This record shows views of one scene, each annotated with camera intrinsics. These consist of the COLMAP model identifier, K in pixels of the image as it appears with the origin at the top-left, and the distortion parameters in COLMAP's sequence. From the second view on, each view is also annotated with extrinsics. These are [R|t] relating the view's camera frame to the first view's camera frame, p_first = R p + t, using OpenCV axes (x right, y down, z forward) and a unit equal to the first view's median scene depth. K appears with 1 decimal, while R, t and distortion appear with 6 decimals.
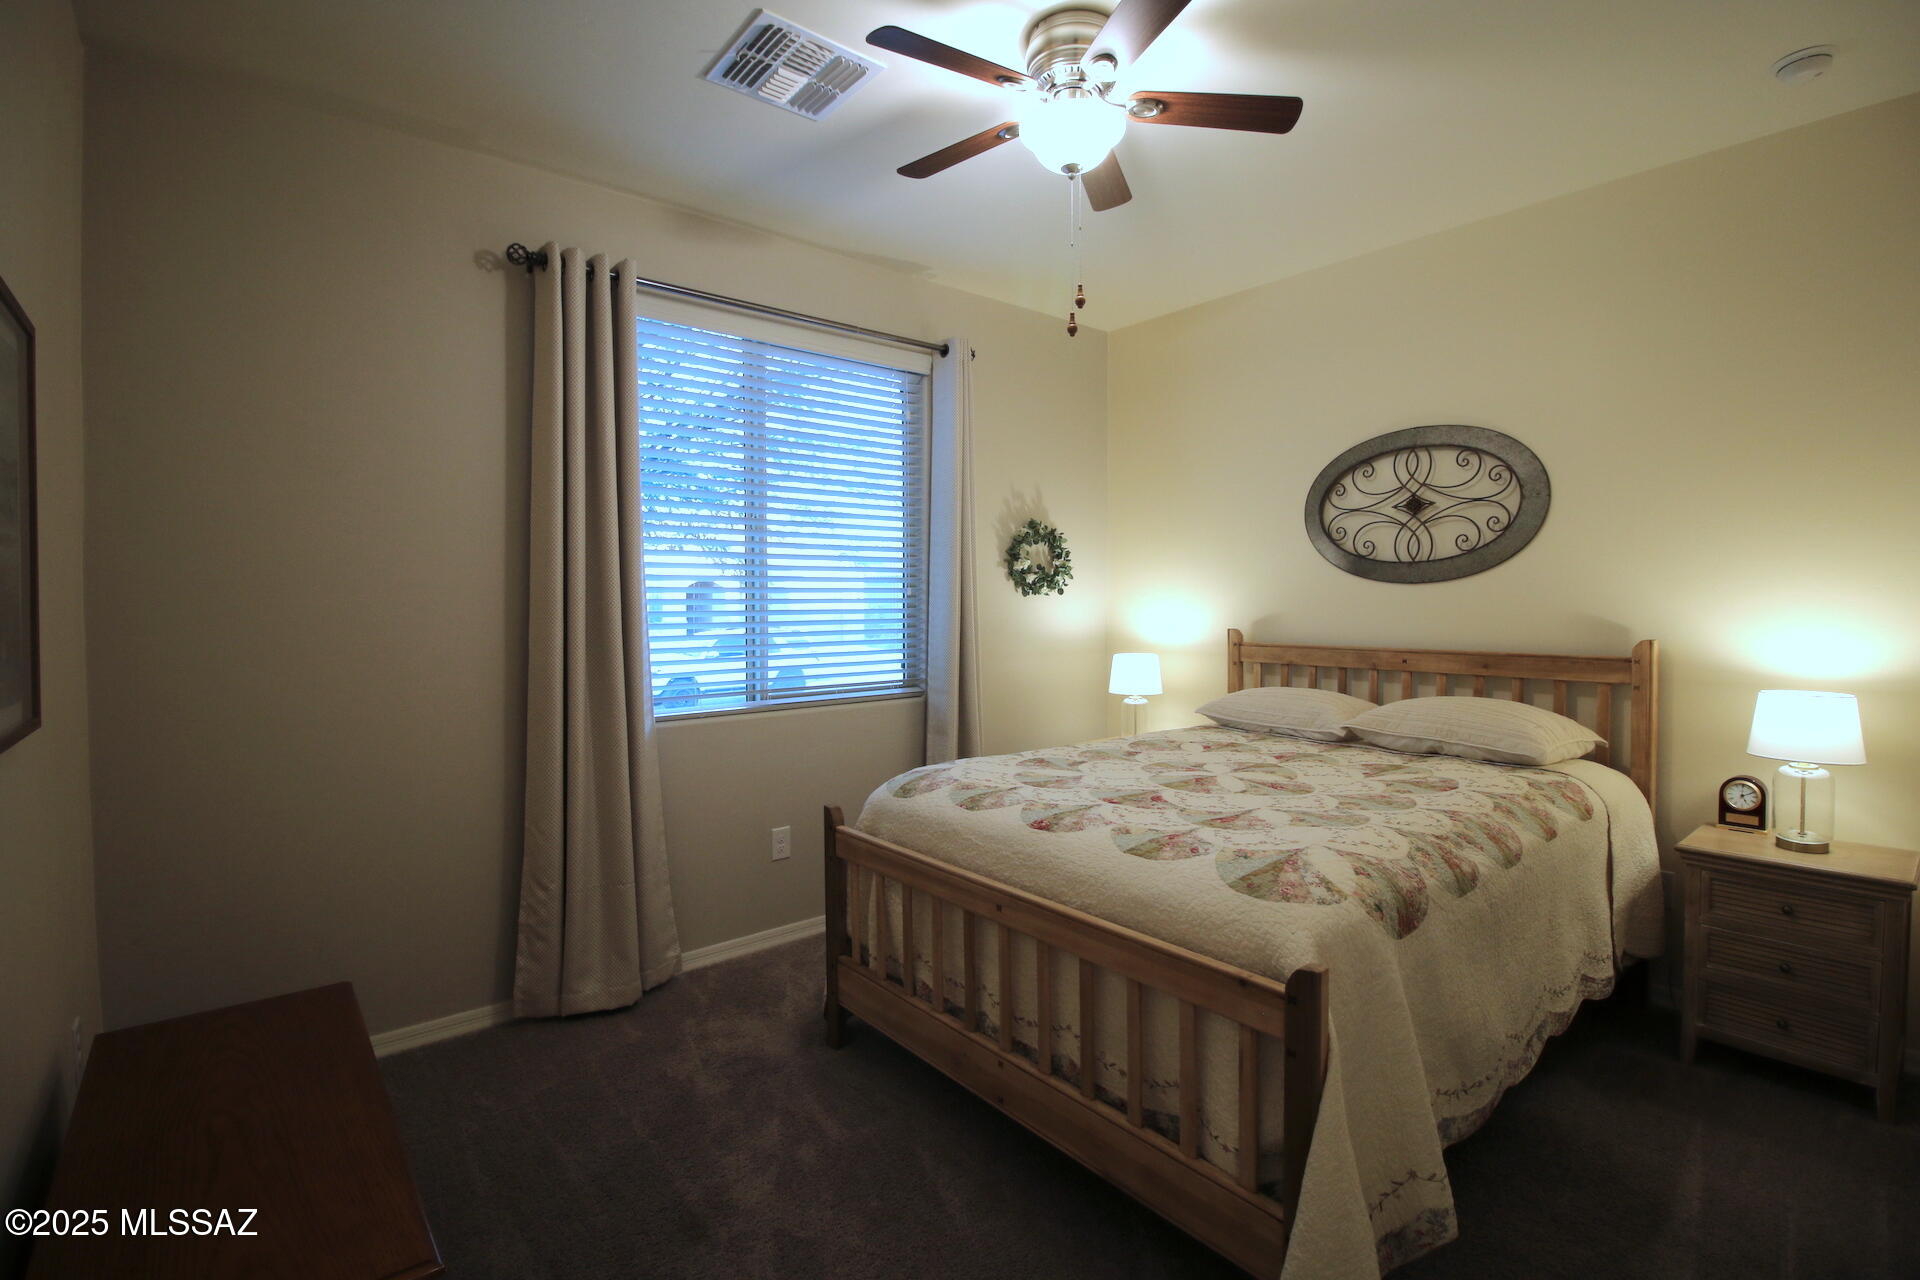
lens RADIAL K [[883.0, 0, 967.7], [0, 883.0, 619.5], [0, 0, 1]] dist [-0.001234, -0.000354]
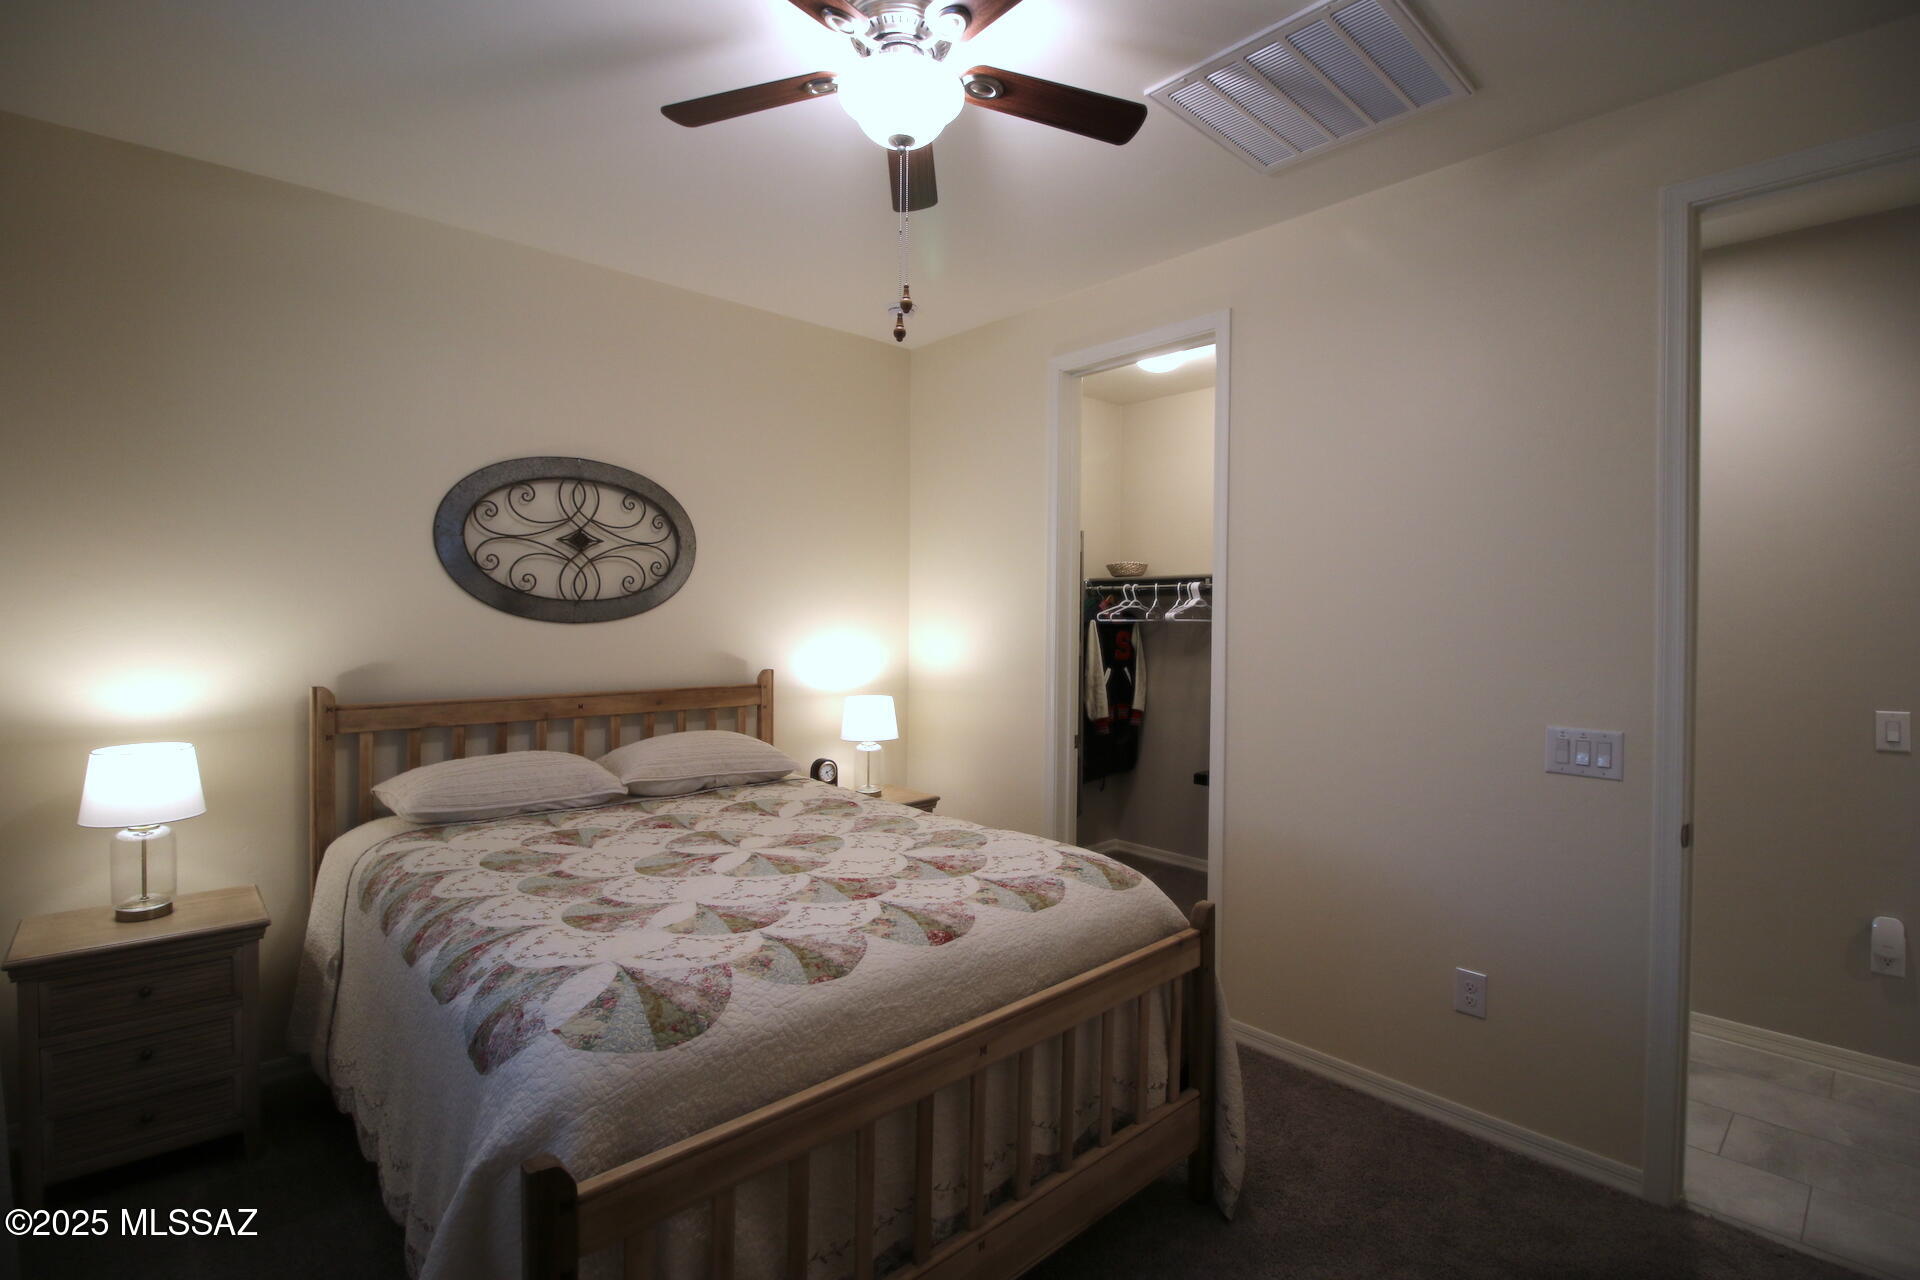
lens RADIAL K [[883.0, 0, 967.7], [0, 883.0, 619.5], [0, 0, 1]] dist [-0.001234, -0.000354]
pose [[-0.055244, 0.002530, 0.998470, -0.466437], [0.015185, 0.999883, -0.001694, -0.037376], [-0.998357, 0.015068, -0.055276, 0.645745]]
